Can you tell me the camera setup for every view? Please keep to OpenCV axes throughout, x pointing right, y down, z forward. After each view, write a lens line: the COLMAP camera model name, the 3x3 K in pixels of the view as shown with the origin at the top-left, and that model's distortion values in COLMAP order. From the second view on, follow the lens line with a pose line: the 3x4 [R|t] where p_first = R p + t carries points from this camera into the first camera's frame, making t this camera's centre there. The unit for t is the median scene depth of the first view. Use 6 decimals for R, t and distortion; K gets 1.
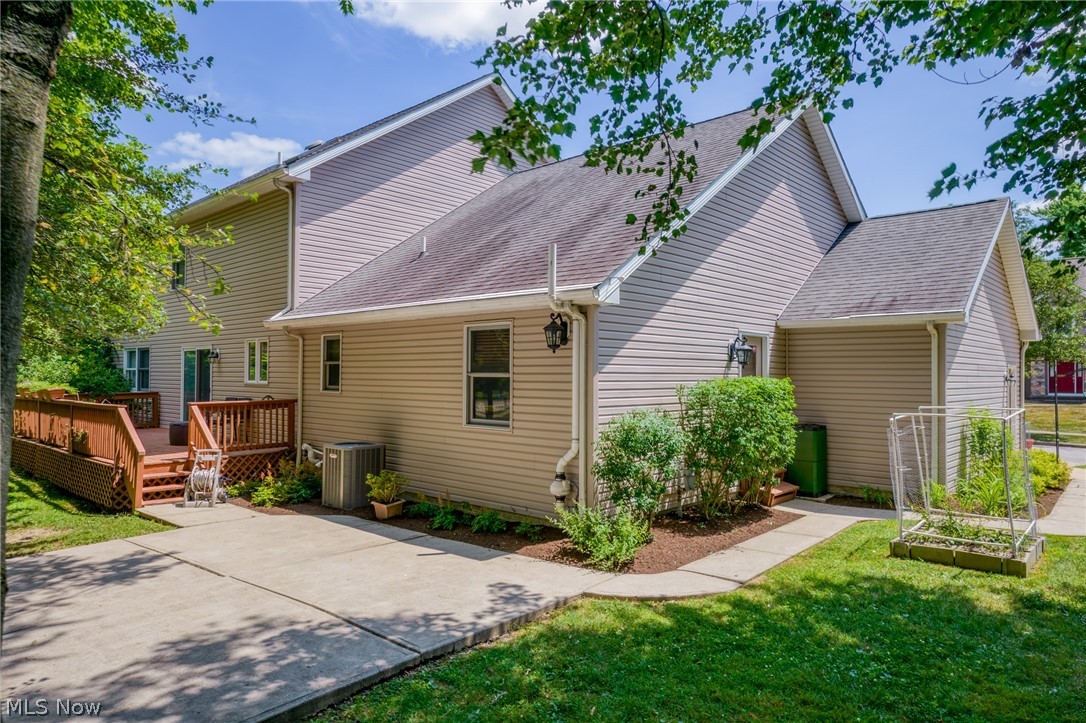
lens RADIAL K [[695.4, 0, 550.9], [0, 695.4, 362.3], [0, 0, 1]] dist [0.008527, -0.004322]
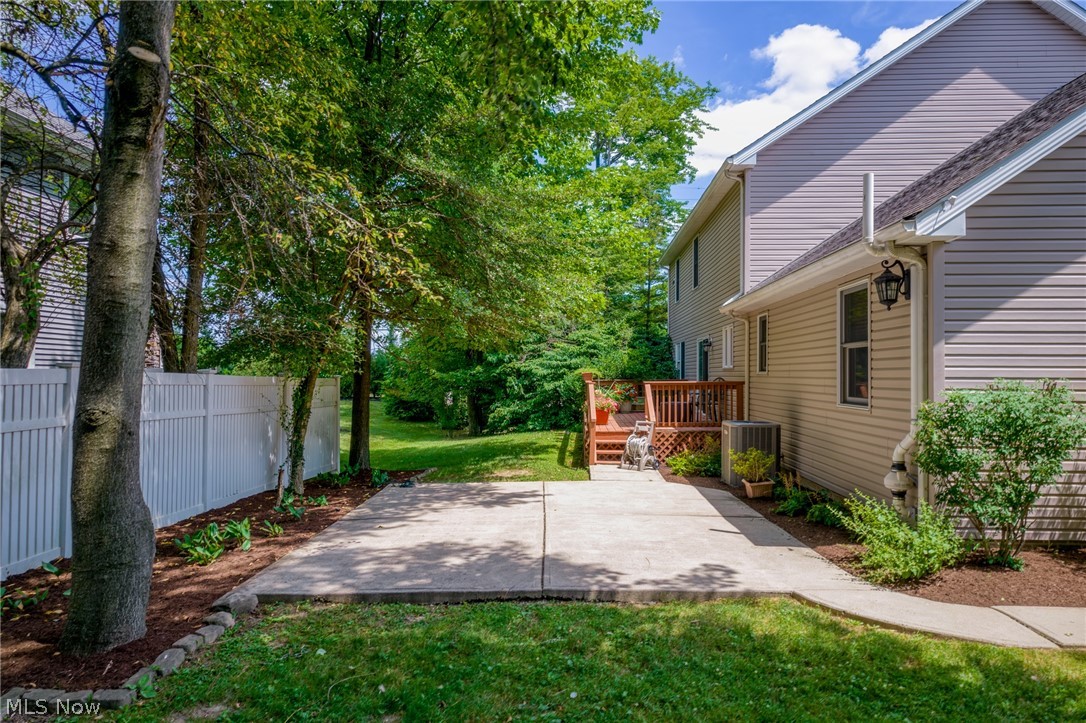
lens RADIAL K [[695.4, 0, 550.9], [0, 695.4, 362.3], [0, 0, 1]] dist [0.008527, -0.004322]
pose [[0.643992, -0.020584, -0.764756, 0.368648], [0.020865, 0.999739, -0.009338, 0.045776], [0.764748, -0.009943, 0.644253, 0.195091]]
